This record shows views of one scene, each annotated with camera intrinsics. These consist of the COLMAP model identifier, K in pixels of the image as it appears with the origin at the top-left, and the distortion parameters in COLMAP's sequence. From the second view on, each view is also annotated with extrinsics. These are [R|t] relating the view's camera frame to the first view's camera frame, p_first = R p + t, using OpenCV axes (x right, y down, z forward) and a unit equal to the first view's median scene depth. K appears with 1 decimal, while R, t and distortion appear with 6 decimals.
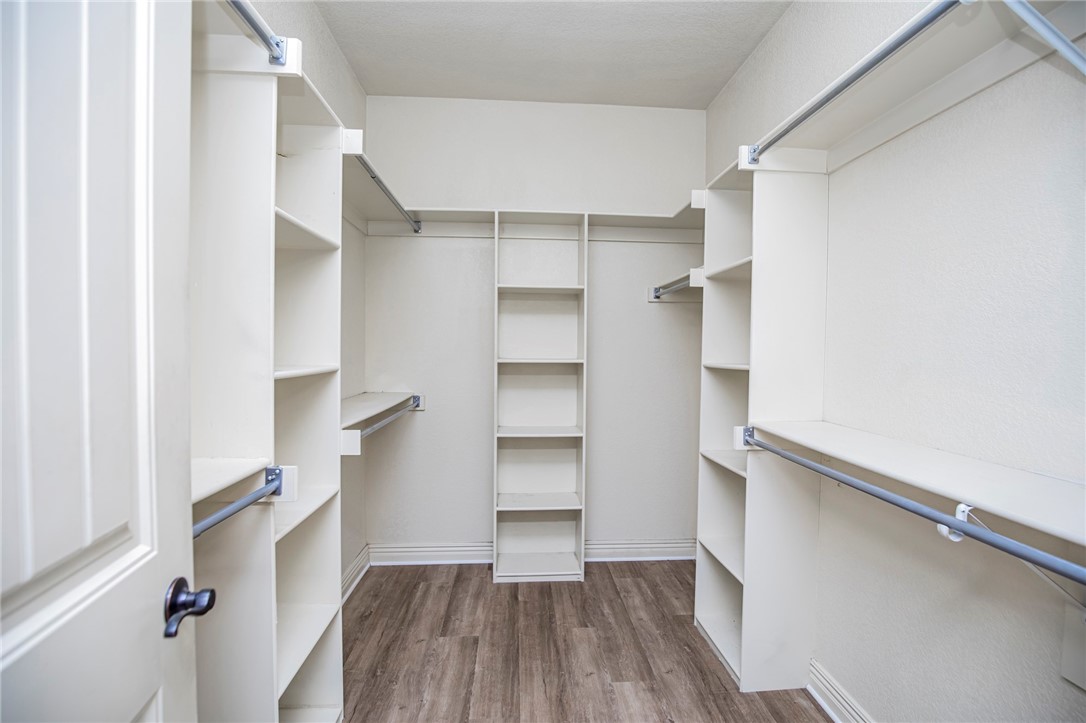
lens RADIAL K [[507.5, 0, 545.0], [0, 507.5, 361.6], [0, 0, 1]] dist [-0.036527, 0.007976]
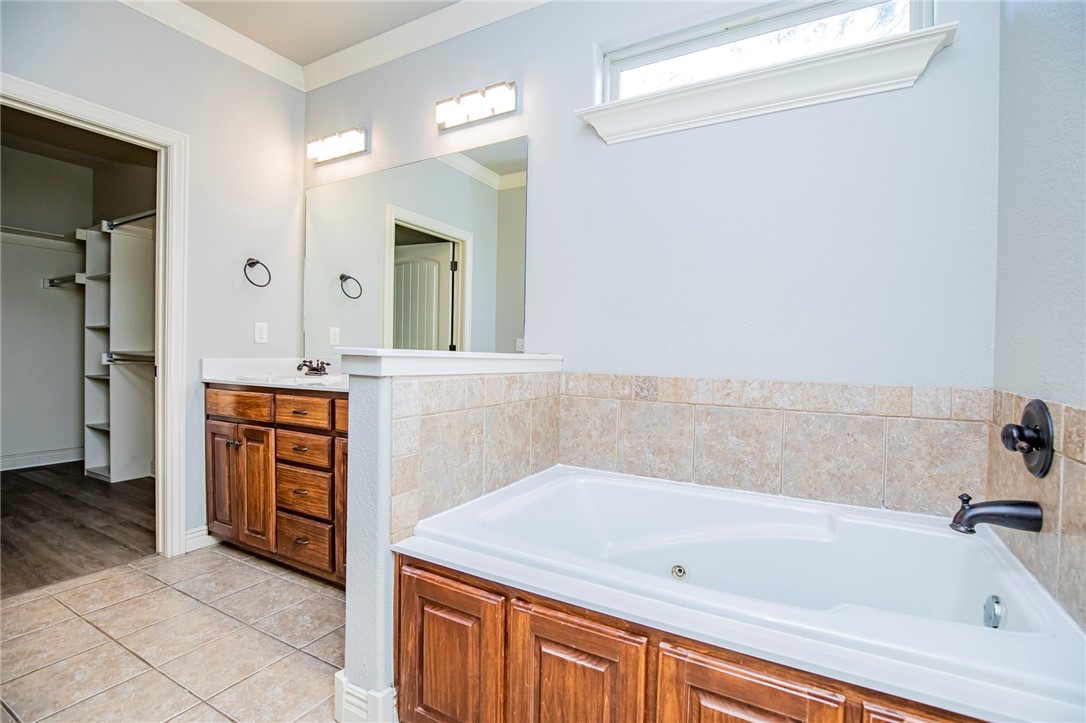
lens RADIAL K [[507.5, 0, 544.3], [0, 507.5, 364.4], [0, 0, 1]] dist [-0.036527, 0.007976]
pose [[0.541213, -0.024099, 0.840540, -0.361443], [0.016796, 0.999700, 0.017847, 0.167283], [-0.840718, 0.004458, 0.541455, -1.656803]]
